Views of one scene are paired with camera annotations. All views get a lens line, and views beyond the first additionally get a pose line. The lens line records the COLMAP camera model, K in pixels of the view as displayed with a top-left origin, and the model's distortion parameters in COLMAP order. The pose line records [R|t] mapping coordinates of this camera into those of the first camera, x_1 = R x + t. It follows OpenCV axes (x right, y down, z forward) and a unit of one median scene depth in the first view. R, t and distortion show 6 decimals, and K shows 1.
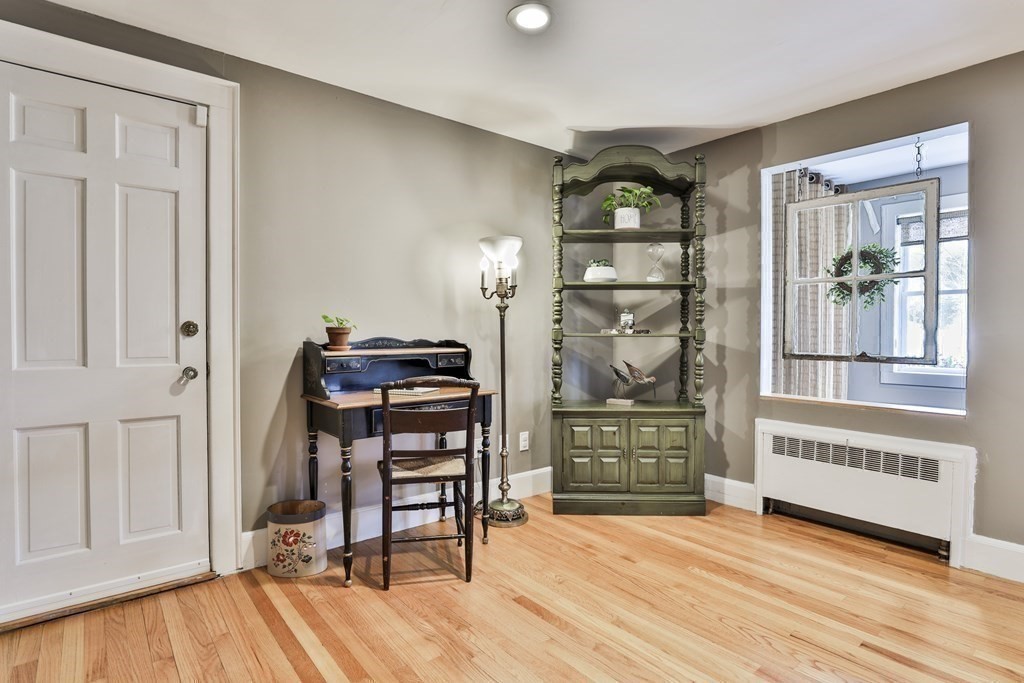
lens RADIAL K [[520.2, 0, 512.0], [0, 520.2, 341.5], [0, 0, 1]] dist [-0.028242, 0.000141]
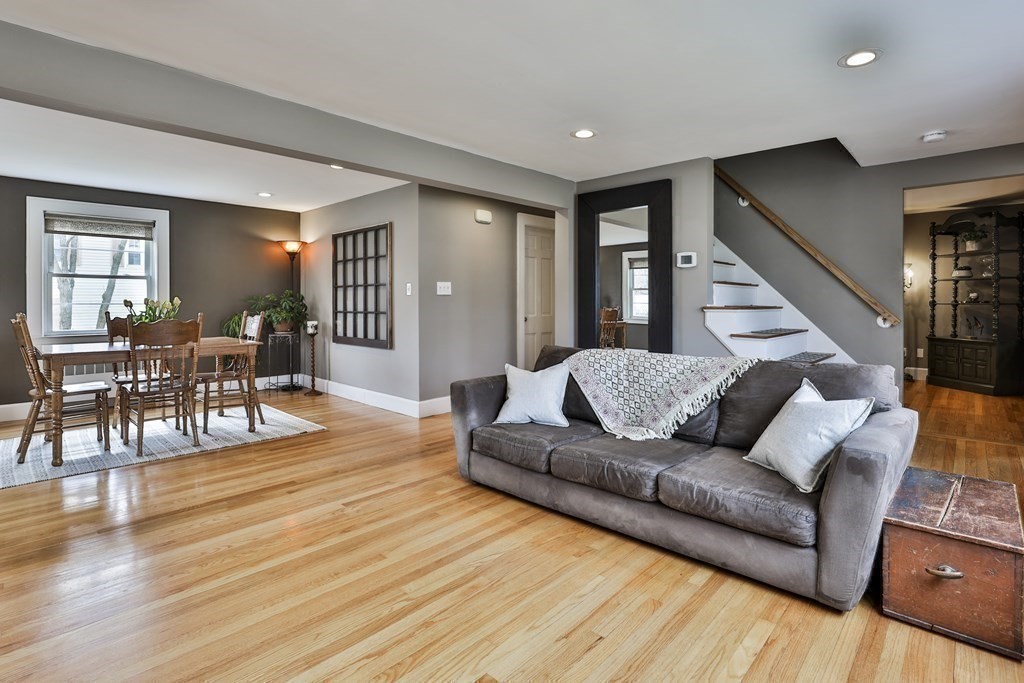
lens RADIAL K [[504.0, 0, 514.6], [0, 504.0, 305.4], [0, 0, 1]] dist [-0.031226, -0.000442]
pose [[0.133725, 0.006201, -0.990999, 2.161233], [-0.016035, 0.999863, 0.004093, 0.017088], [0.990889, 0.015343, 0.133807, -1.156184]]
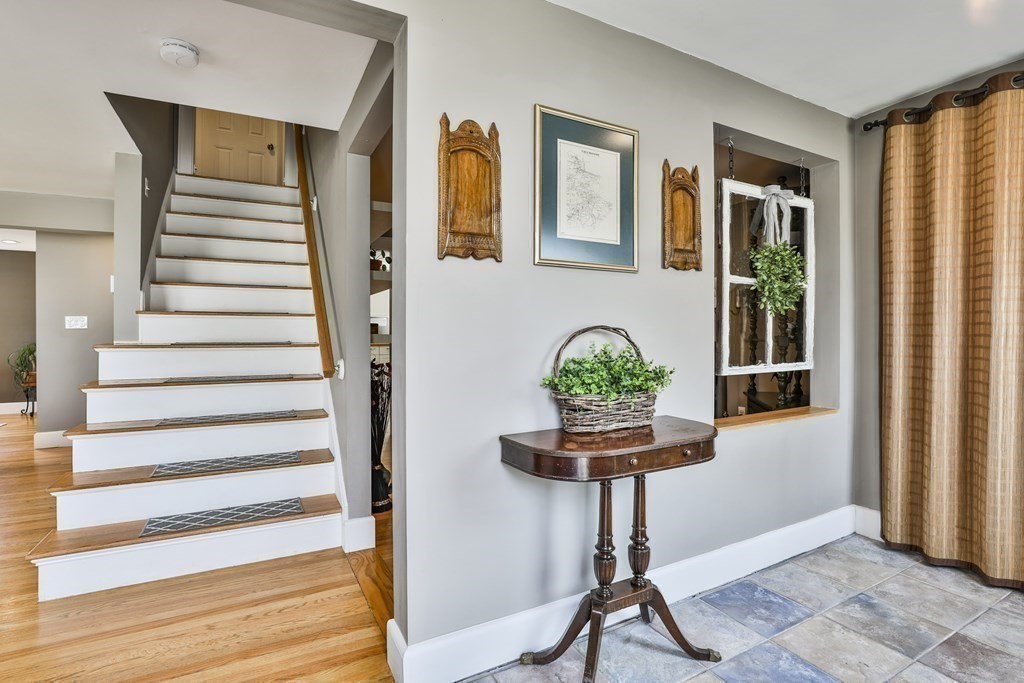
lens RADIAL K [[463.8, 0, 512.0], [0, 463.8, 341.5], [0, 0, 1]] dist [-0.019494, 0.000063]
pose [[-0.194246, 0.013649, -0.980858, 1.601795], [-0.018238, 0.999680, 0.017523, -0.023453], [0.980783, 0.021293, -0.193935, 0.746479]]
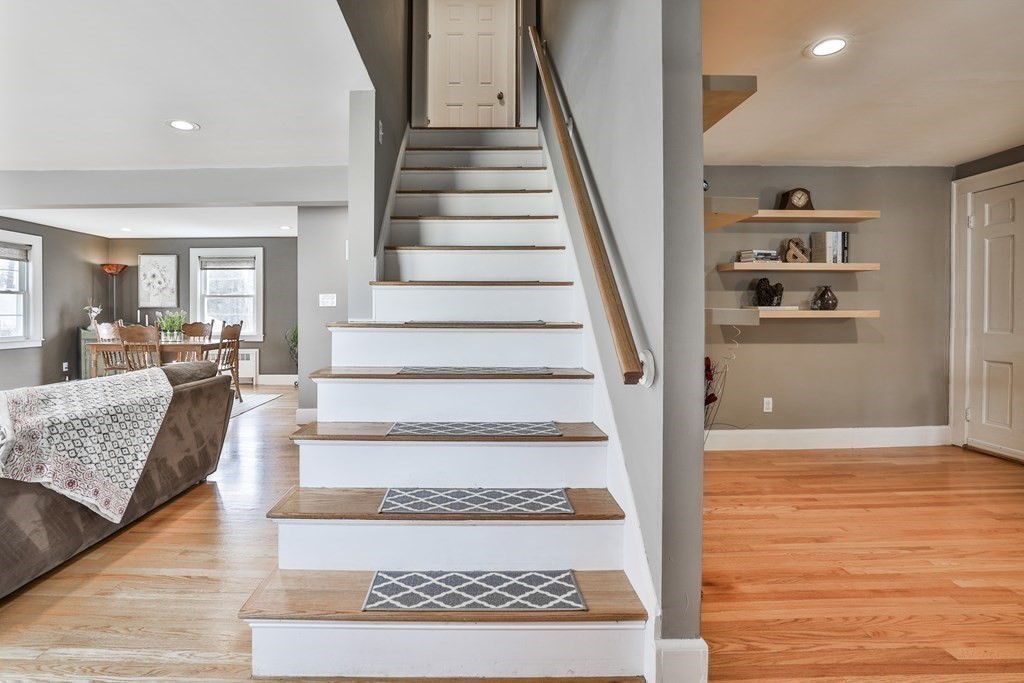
lens RADIAL K [[494.4, 0, 474.0], [0, 494.4, 317.6], [0, 0, 1]] dist [-0.034617, 0.008677]
pose [[-0.642913, 0.007767, -0.765899, 1.319342], [-0.012545, 0.999708, 0.020668, -0.014577], [0.765836, 0.022895, -0.642628, 0.438876]]
